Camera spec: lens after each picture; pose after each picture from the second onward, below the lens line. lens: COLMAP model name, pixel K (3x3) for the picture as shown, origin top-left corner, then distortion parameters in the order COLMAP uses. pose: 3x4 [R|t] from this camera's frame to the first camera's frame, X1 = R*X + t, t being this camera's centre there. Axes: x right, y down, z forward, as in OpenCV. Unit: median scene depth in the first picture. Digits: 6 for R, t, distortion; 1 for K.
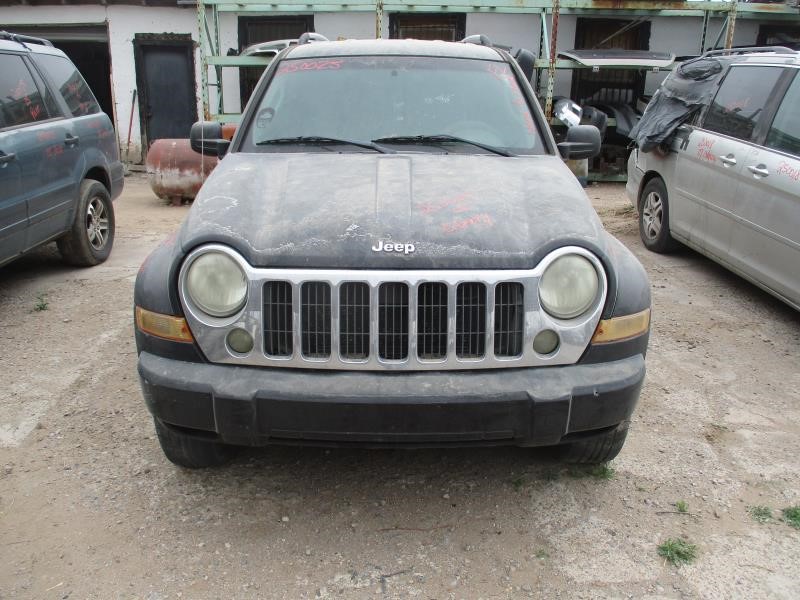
lens RADIAL K [[666.1, 0, 400.0], [0, 666.1, 300.0], [0, 0, 1]] dist [-0.028619, 0.007564]
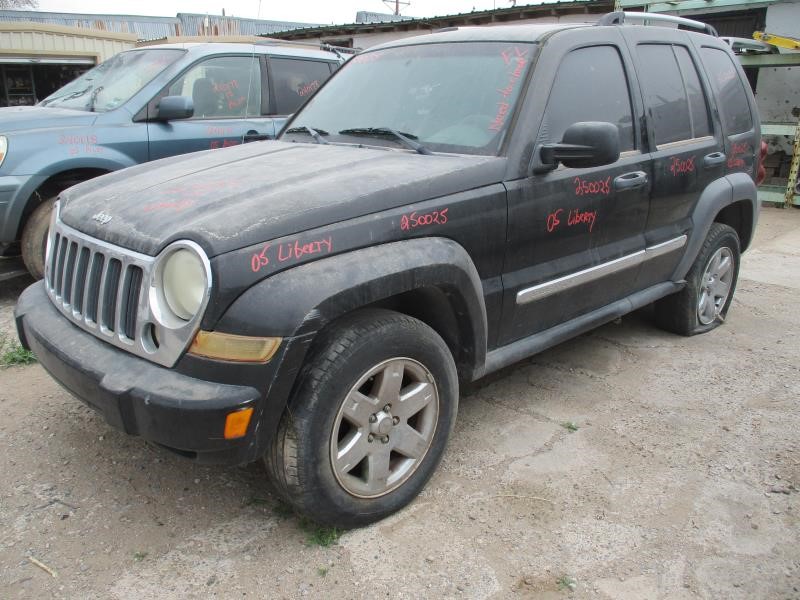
lens RADIAL K [[666.1, 0, 400.0], [0, 666.1, 300.0], [0, 0, 1]] dist [-0.028619, 0.007564]
pose [[0.681317, 0.204420, -0.702865, 1.046257], [-0.215594, 0.973660, 0.074194, -0.124482], [0.699519, 0.100984, 0.707443, 0.542250]]
